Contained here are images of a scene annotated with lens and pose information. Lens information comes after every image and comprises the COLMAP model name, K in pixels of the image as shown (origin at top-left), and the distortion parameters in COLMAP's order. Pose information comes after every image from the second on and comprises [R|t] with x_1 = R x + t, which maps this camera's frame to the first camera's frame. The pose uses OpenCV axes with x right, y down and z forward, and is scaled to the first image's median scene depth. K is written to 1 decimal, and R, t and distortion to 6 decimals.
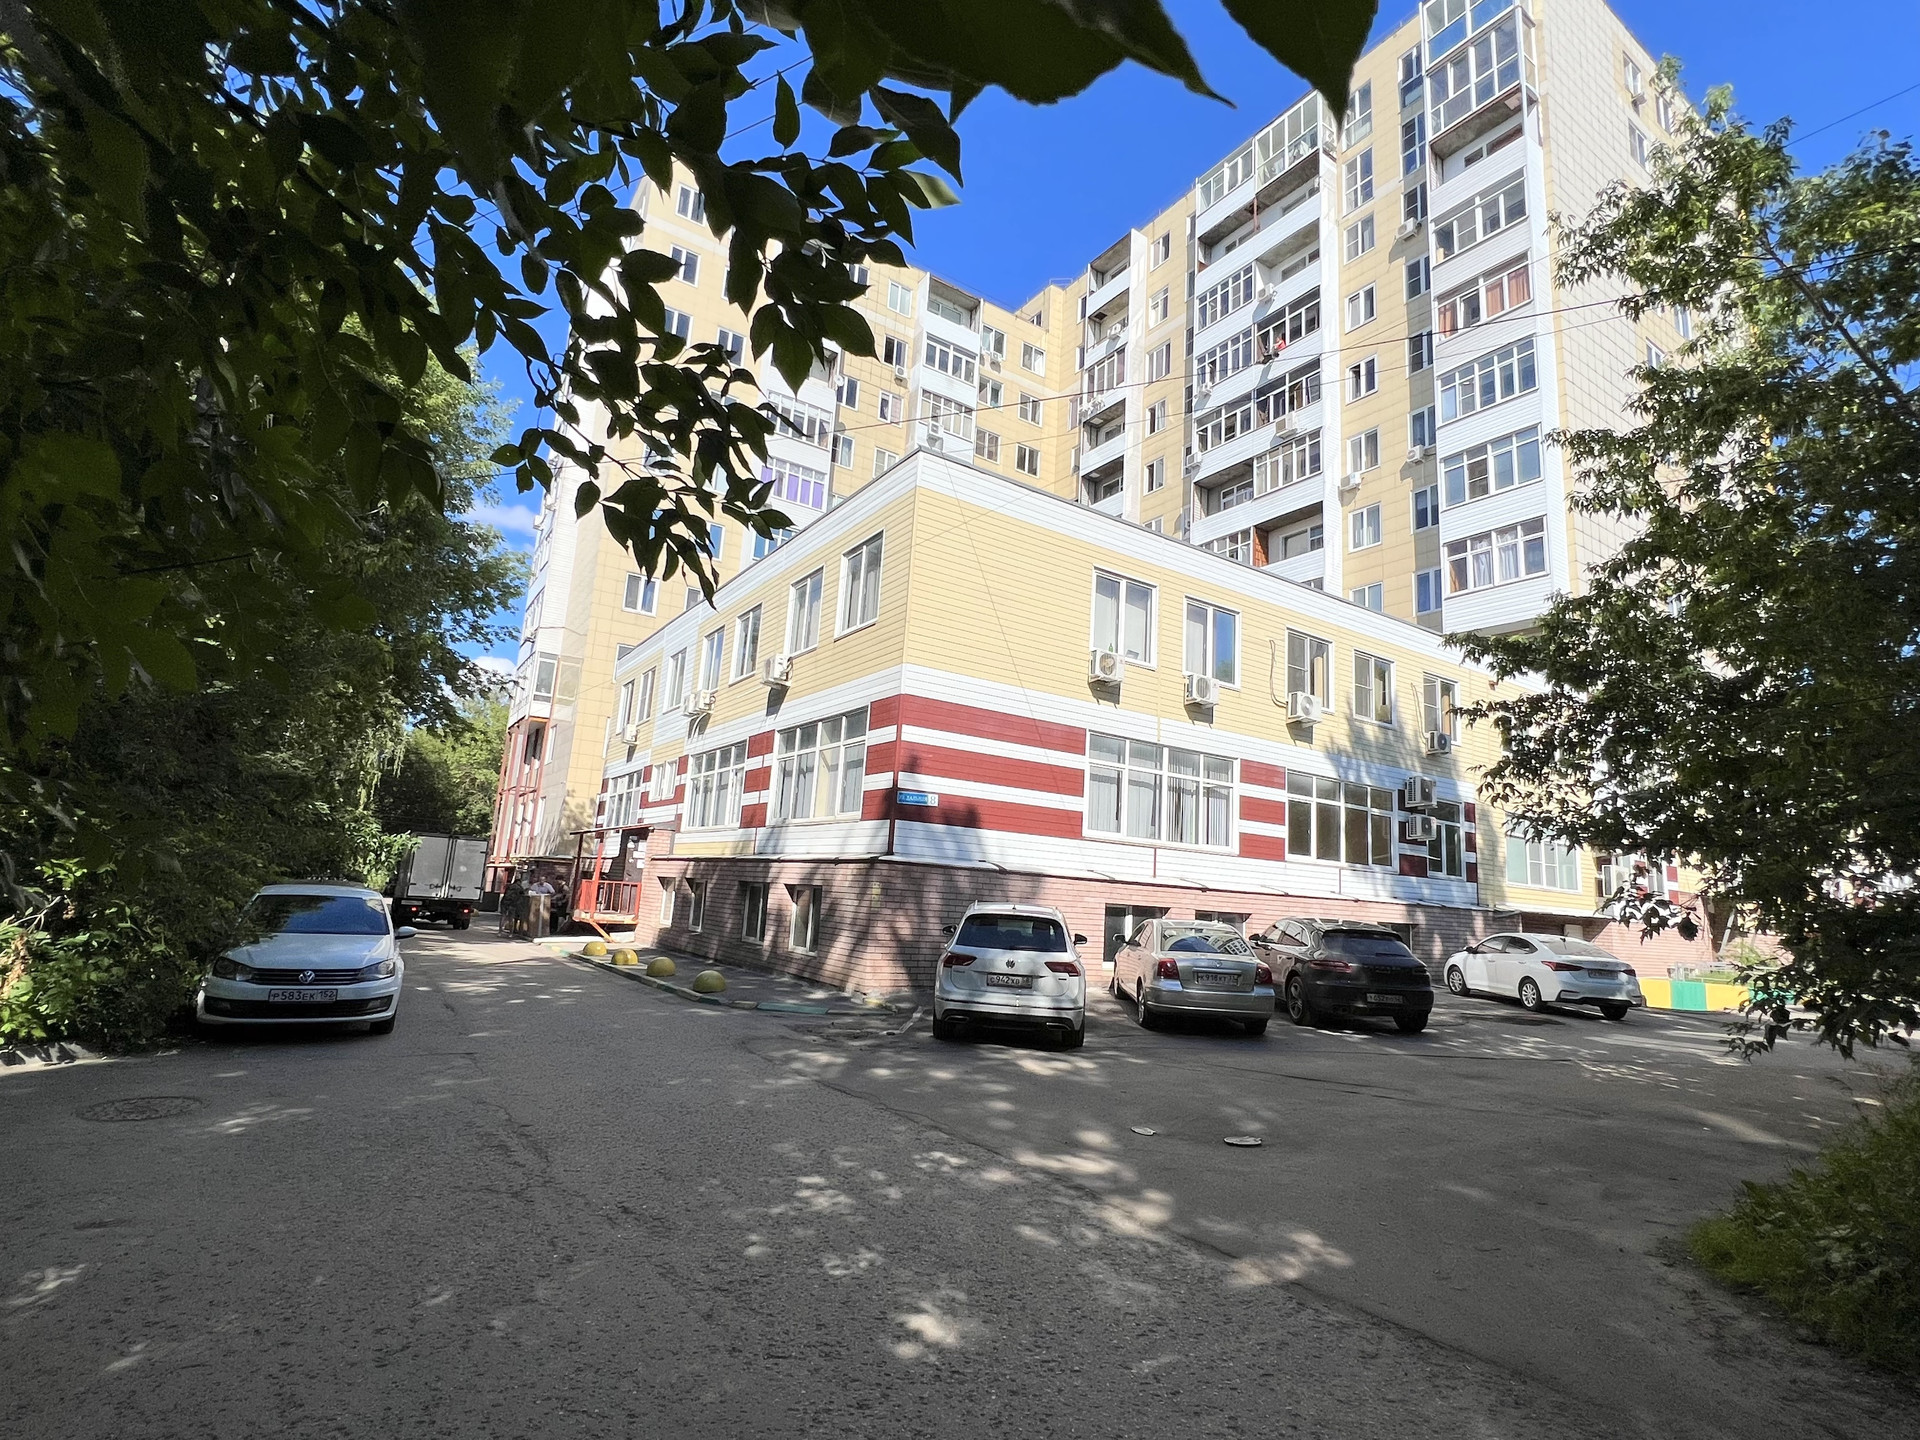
lens RADIAL K [[927.9, 0, 960.0], [0, 927.9, 720.0], [0, 0, 1]] dist [-0.000005, -0.000386]
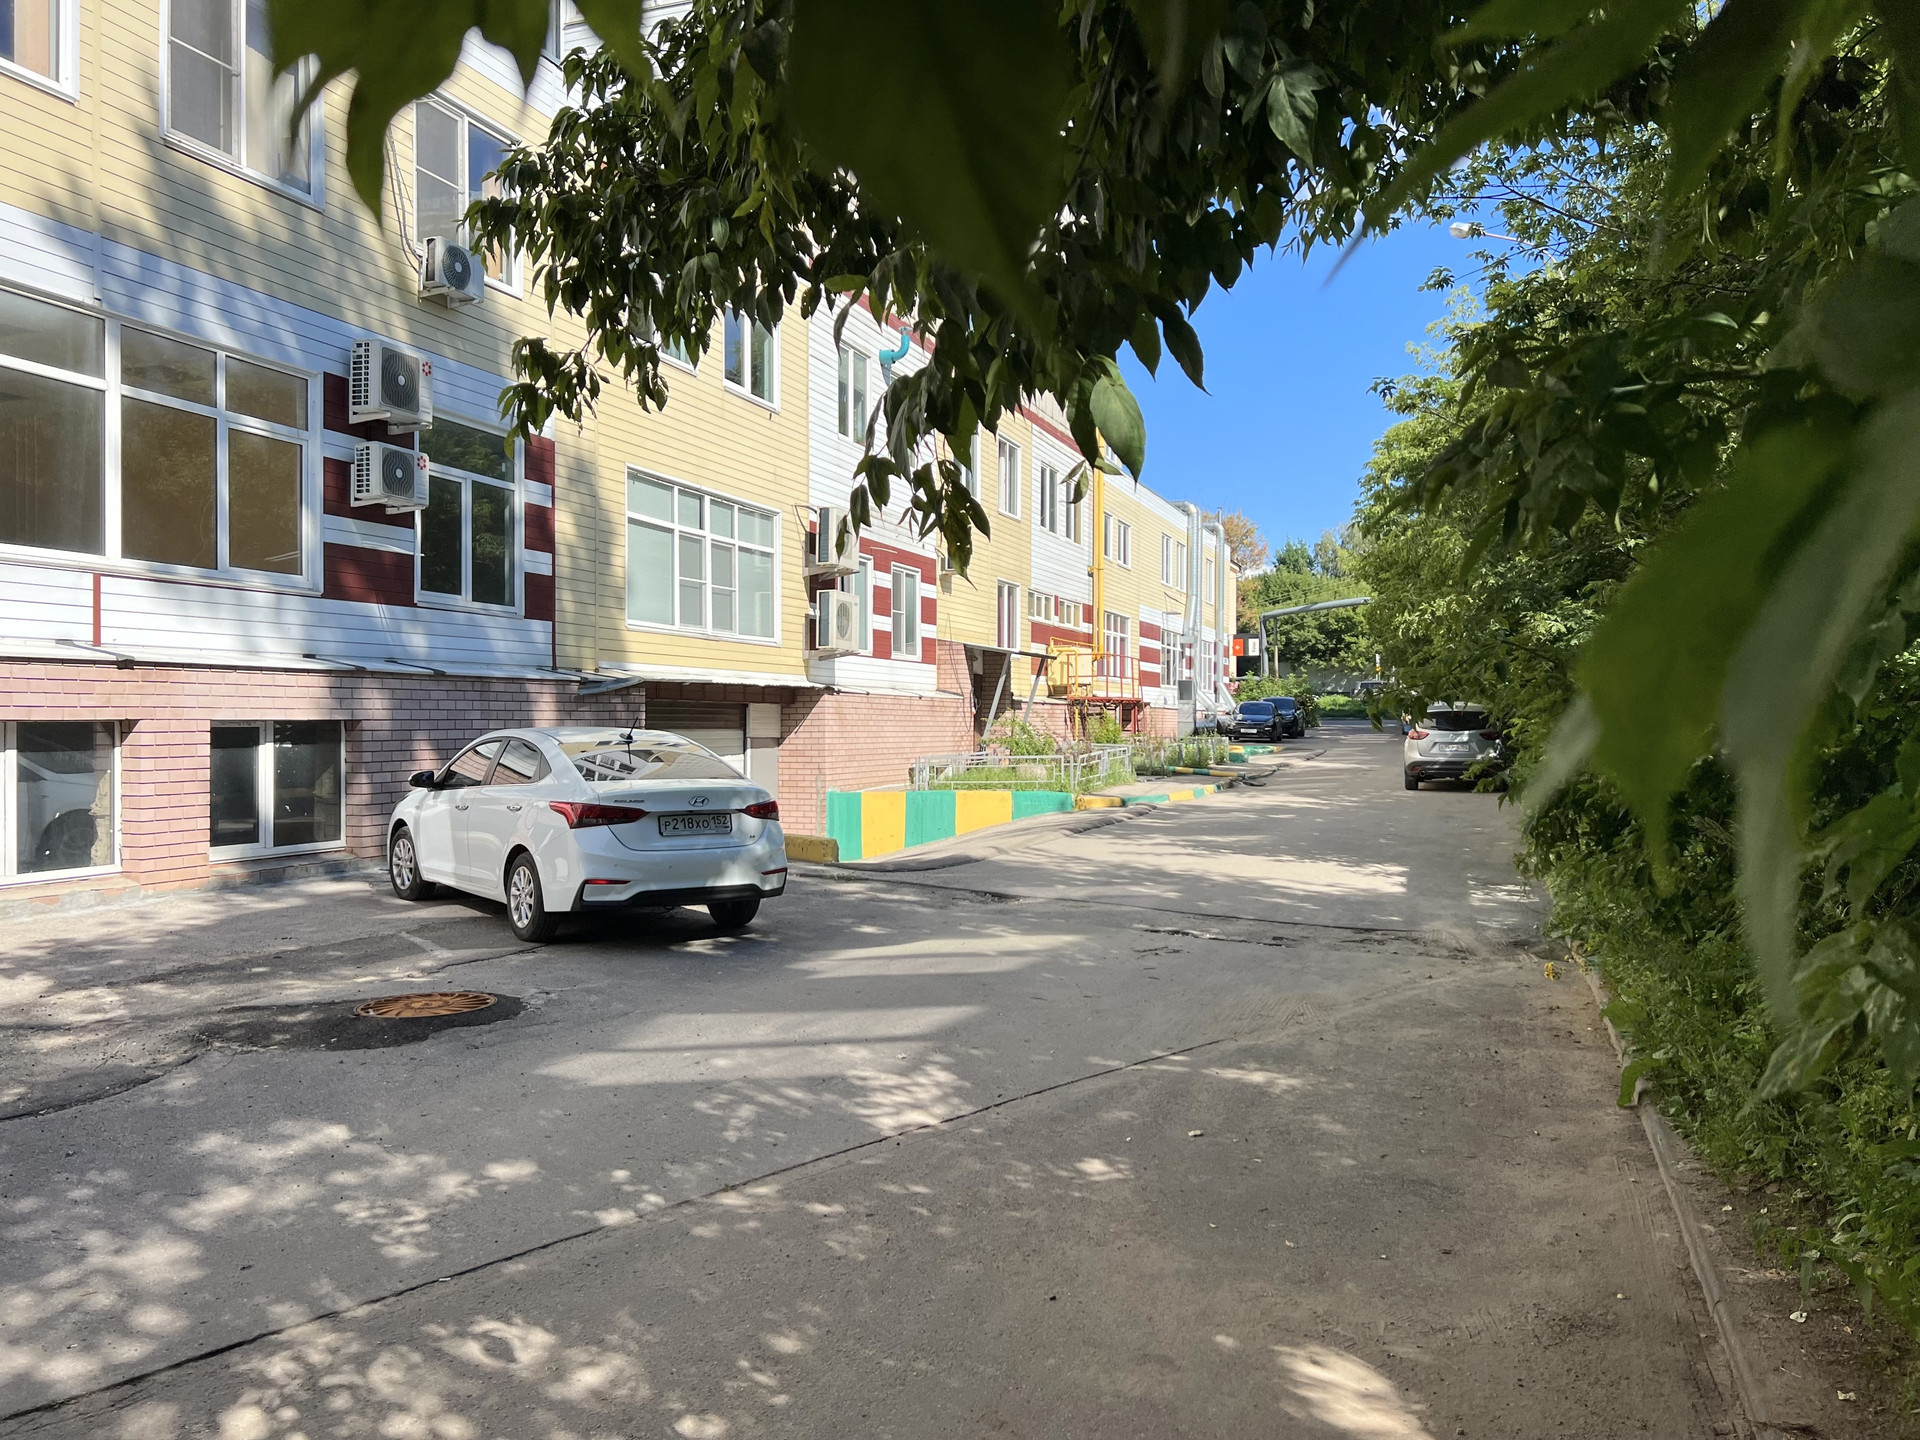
lens RADIAL K [[1456.2, 0, 960.0], [0, 1456.2, 720.0], [0, 0, 1]] dist [0.011699, 0.001828]
pose [[0.797898, -0.058004, 0.599995, 0.313769], [-0.068223, 0.980274, 0.185493, 0.085500], [-0.598919, -0.188938, 0.778202, 0.357165]]
